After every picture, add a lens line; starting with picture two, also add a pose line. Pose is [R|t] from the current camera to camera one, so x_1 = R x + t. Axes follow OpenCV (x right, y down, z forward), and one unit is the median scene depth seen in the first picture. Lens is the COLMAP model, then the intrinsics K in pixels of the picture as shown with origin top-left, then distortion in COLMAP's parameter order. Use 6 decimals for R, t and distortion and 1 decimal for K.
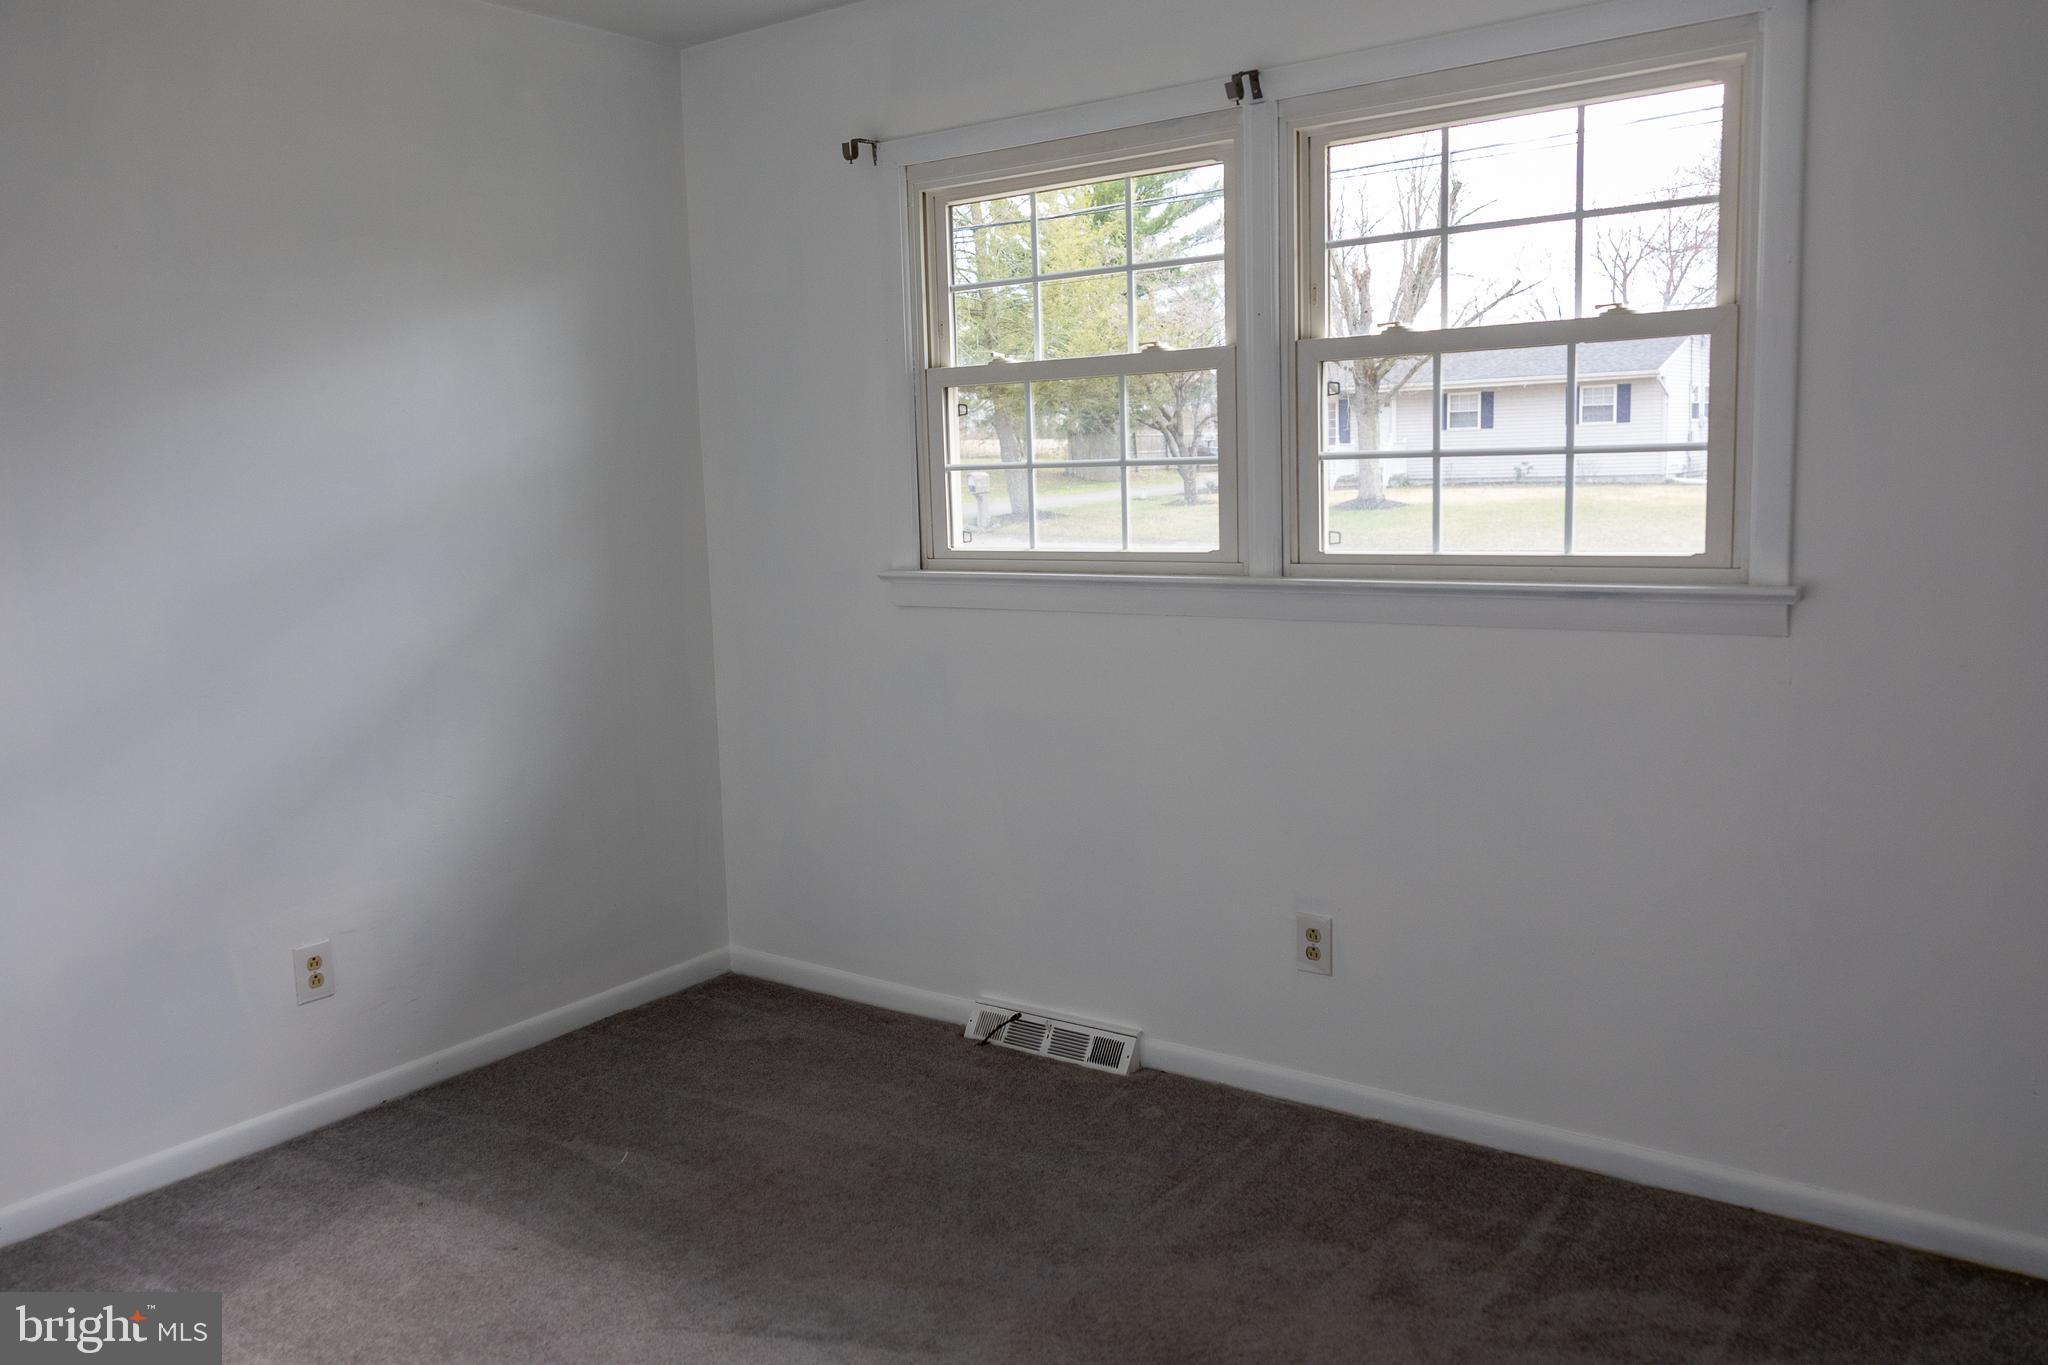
lens RADIAL K [[1646.3, 0, 1015.5], [0, 1646.3, 680.3], [0, 0, 1]] dist [0.009757, -0.001210]
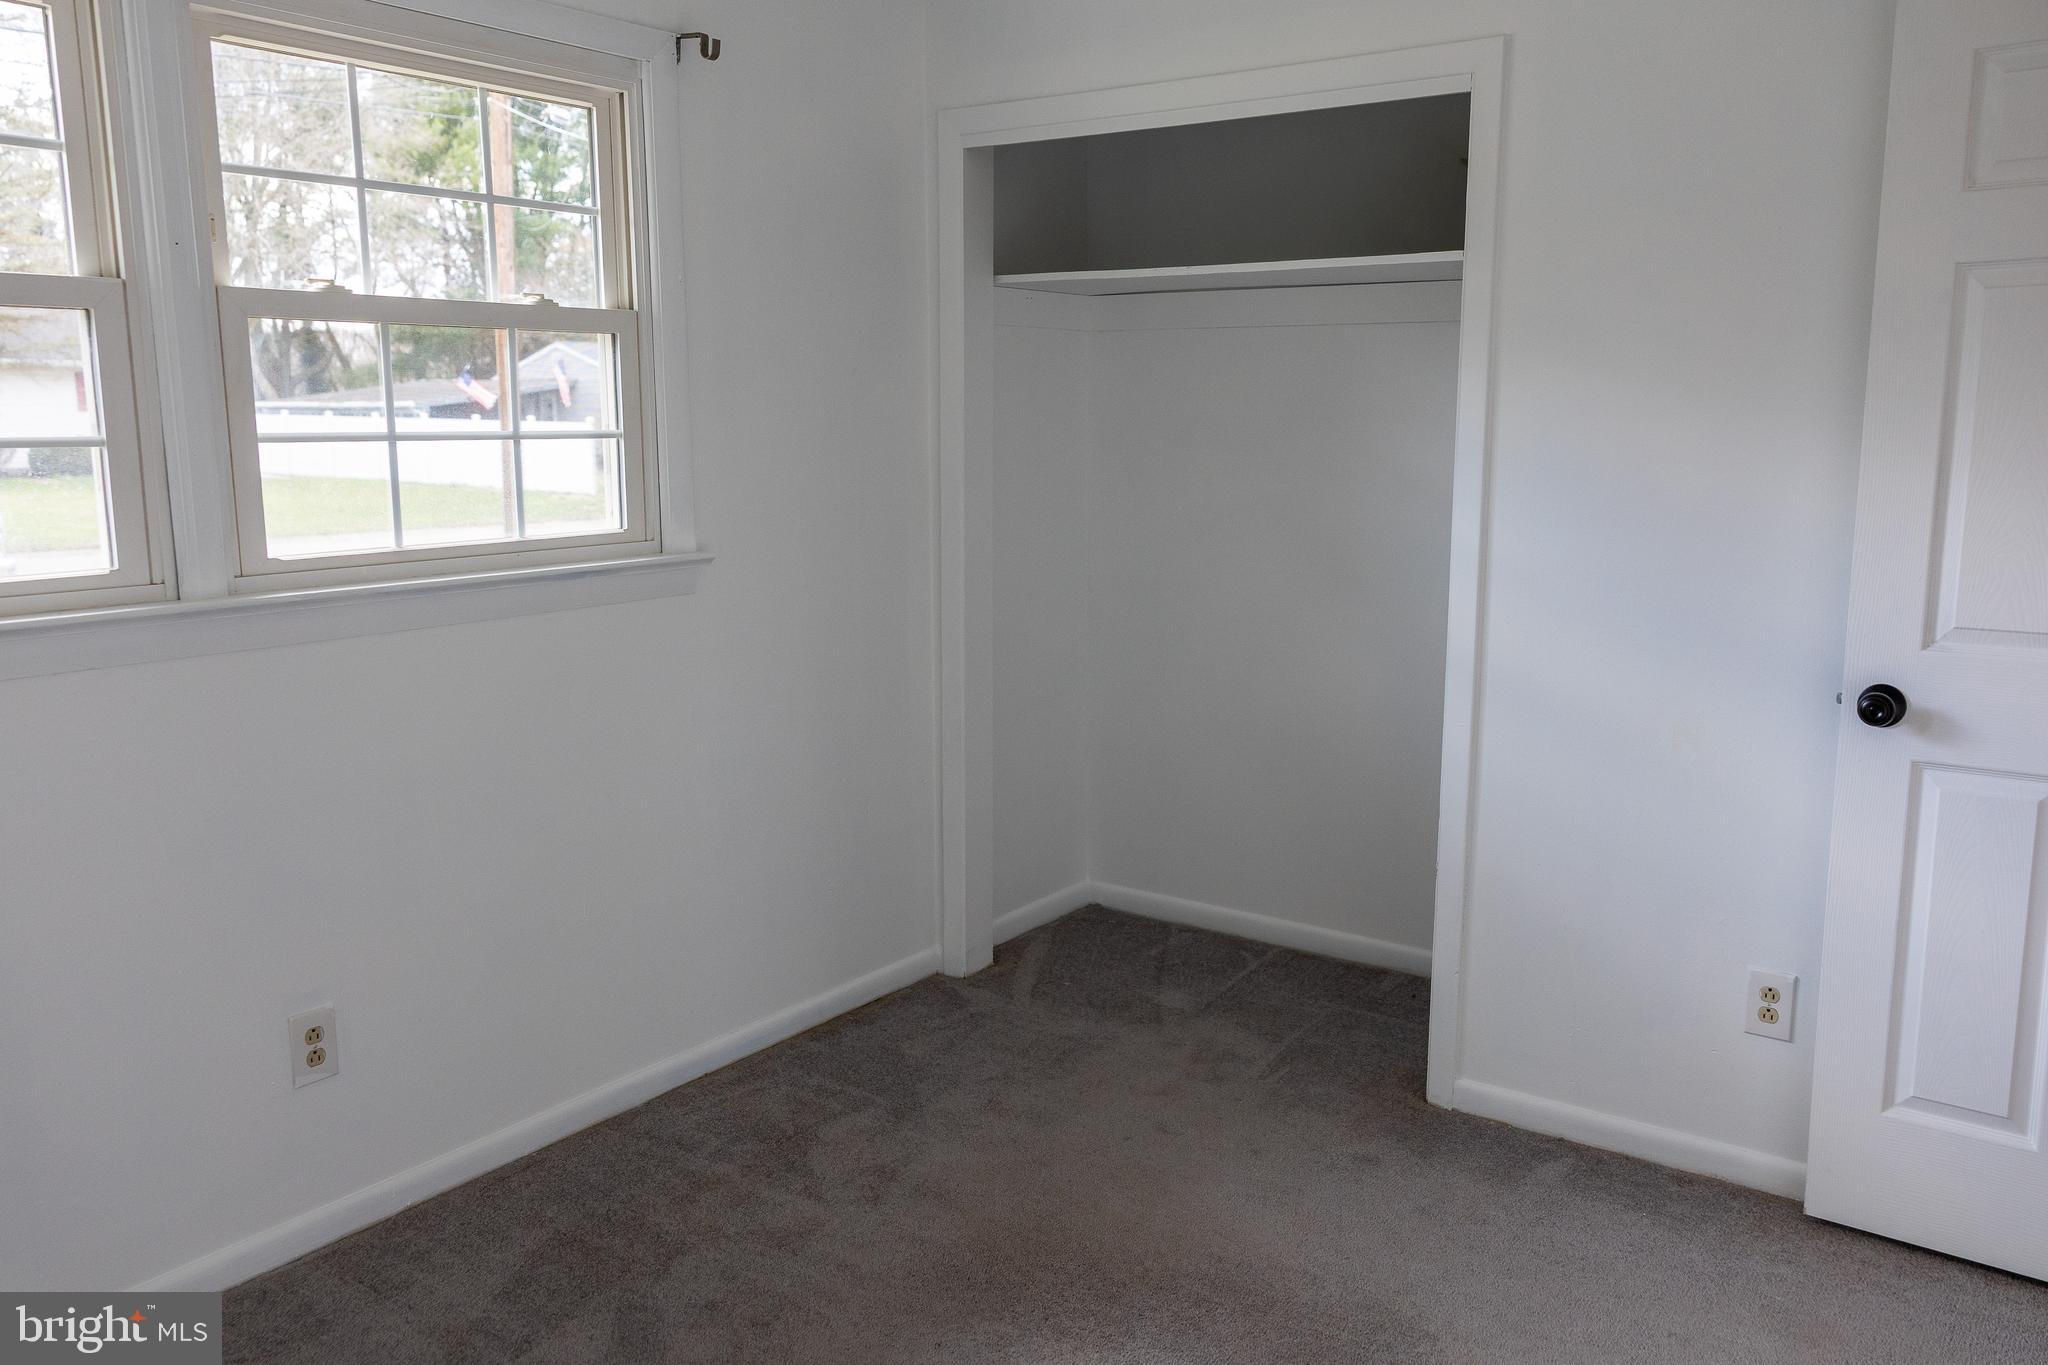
lens RADIAL K [[1646.3, 0, 1015.5], [0, 1646.3, 680.3], [0, 0, 1]] dist [0.009757, -0.001210]
pose [[-0.034699, -0.128745, 0.991070, -0.650747], [0.135351, 0.981926, 0.132296, -0.080854], [-0.990190, 0.138733, -0.016646, 0.698250]]
